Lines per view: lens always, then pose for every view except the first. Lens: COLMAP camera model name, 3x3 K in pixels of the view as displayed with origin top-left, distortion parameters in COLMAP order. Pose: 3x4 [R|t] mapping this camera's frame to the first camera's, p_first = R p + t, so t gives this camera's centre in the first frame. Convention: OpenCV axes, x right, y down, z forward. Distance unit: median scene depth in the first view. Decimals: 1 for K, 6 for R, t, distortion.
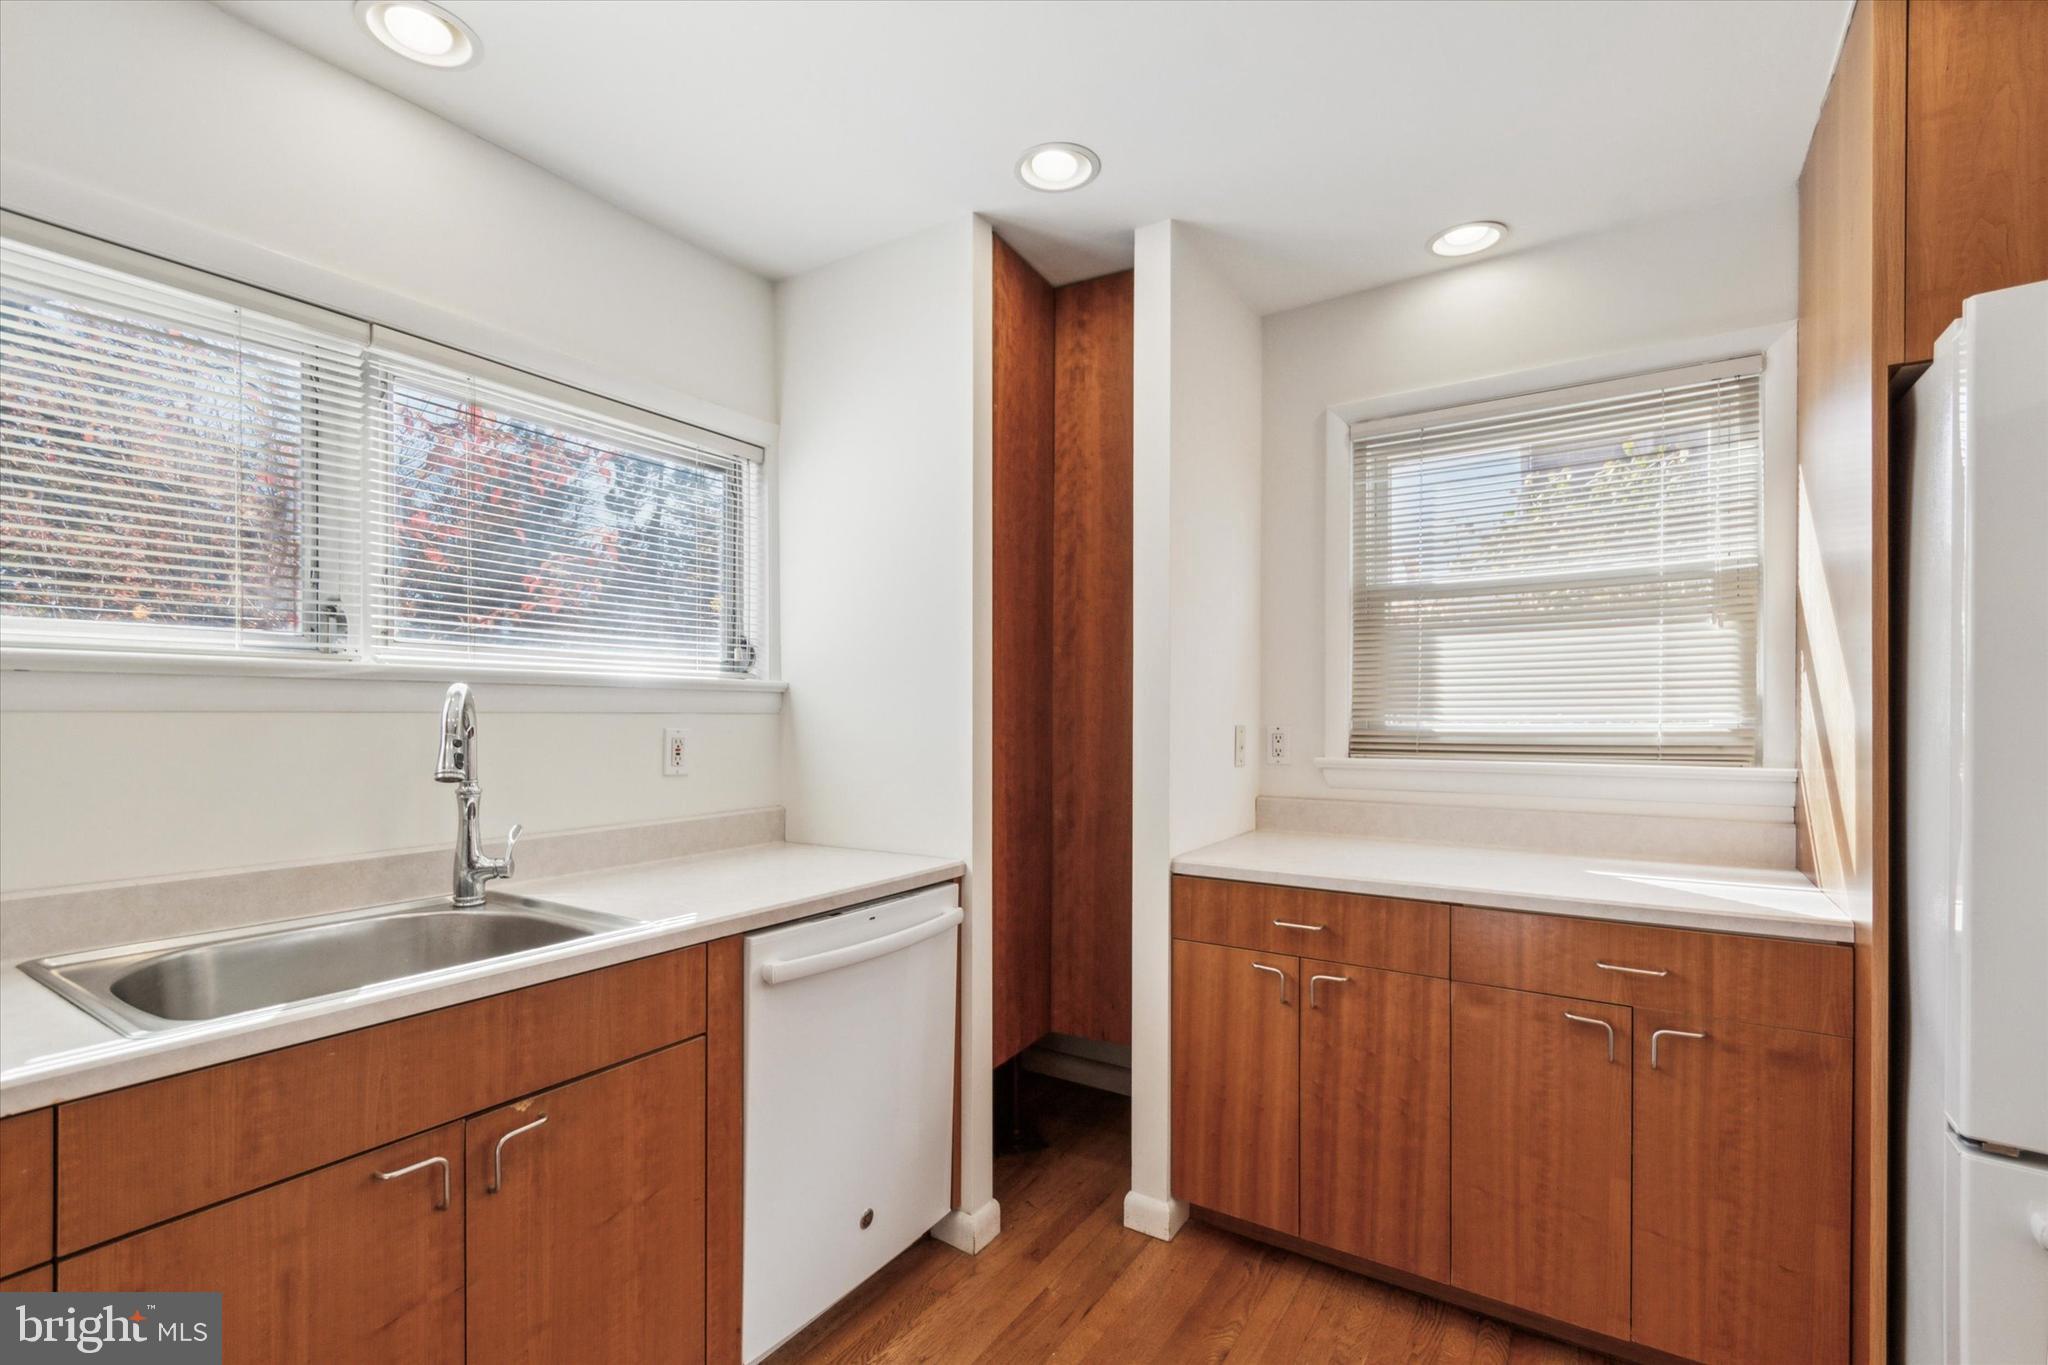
lens RADIAL K [[914.4, 0, 1024.4], [0, 914.4, 716.8], [0, 0, 1]] dist [0.001789, -0.000009]
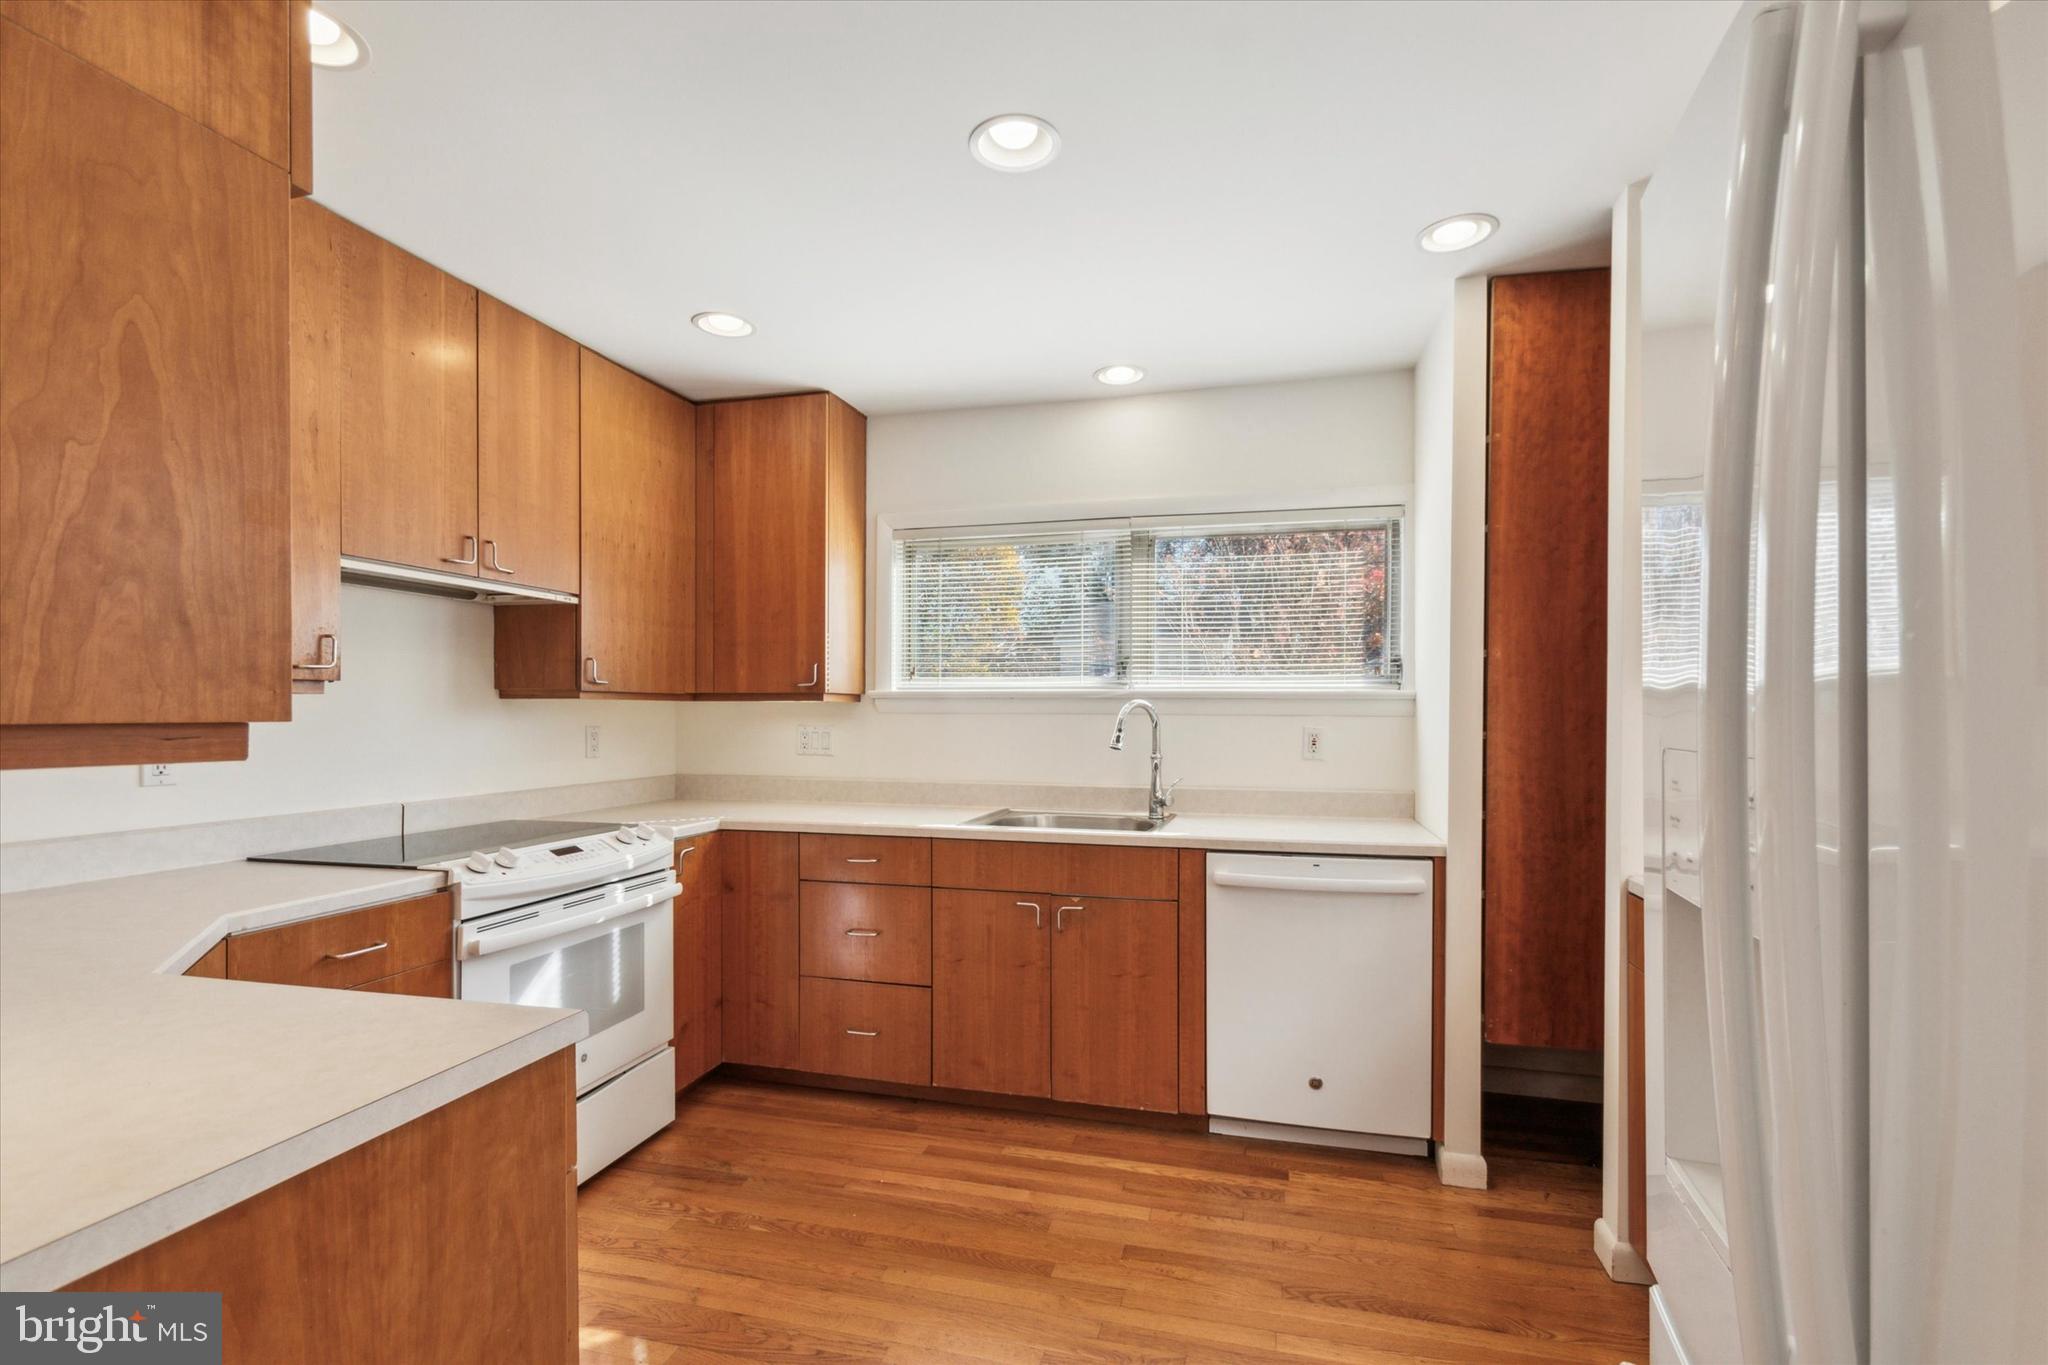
lens RADIAL K [[926.8, 0, 1029.2], [0, 926.8, 722.4], [0, 0, 1]] dist [-0.000859, -0.000130]
pose [[0.312886, 0.014203, -0.949684, 0.985697], [-0.004818, 0.999899, 0.013367, -0.011927], [0.949778, 0.000394, 0.312923, 0.146542]]
